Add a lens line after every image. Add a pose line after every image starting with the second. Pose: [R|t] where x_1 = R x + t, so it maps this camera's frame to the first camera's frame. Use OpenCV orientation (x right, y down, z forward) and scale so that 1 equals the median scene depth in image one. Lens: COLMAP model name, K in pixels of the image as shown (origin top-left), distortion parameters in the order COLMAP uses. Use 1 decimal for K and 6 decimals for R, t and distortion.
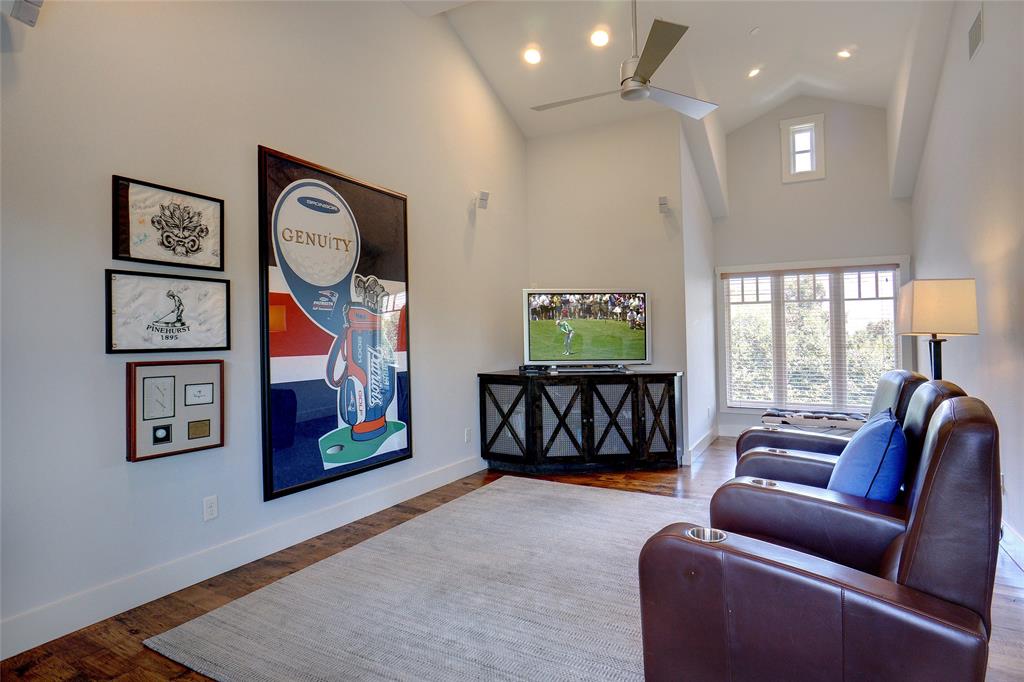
lens RADIAL K [[541.7, 0, 514.6], [0, 541.7, 342.3], [0, 0, 1]] dist [-0.014777, 0.004511]
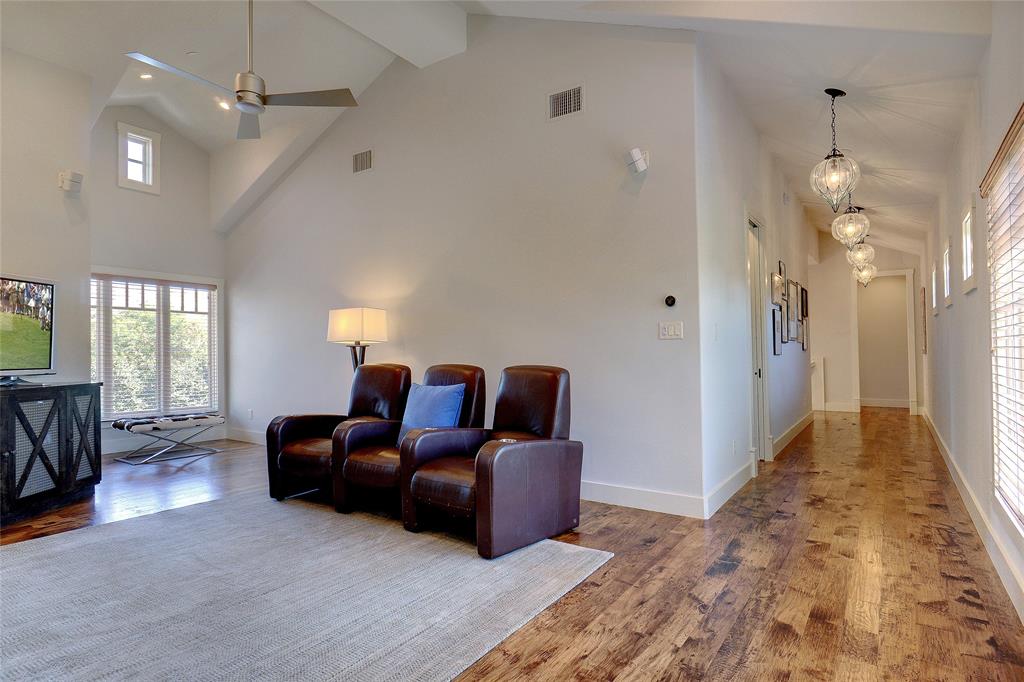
lens RADIAL K [[541.7, 0, 514.9], [0, 541.7, 340.8], [0, 0, 1]] dist [-0.014777, 0.004511]
pose [[0.099999, 0.026885, 0.994624, -0.479216], [0.004808, 0.999610, -0.027503, 0.016735], [-0.994976, 0.007532, 0.099831, 0.244000]]
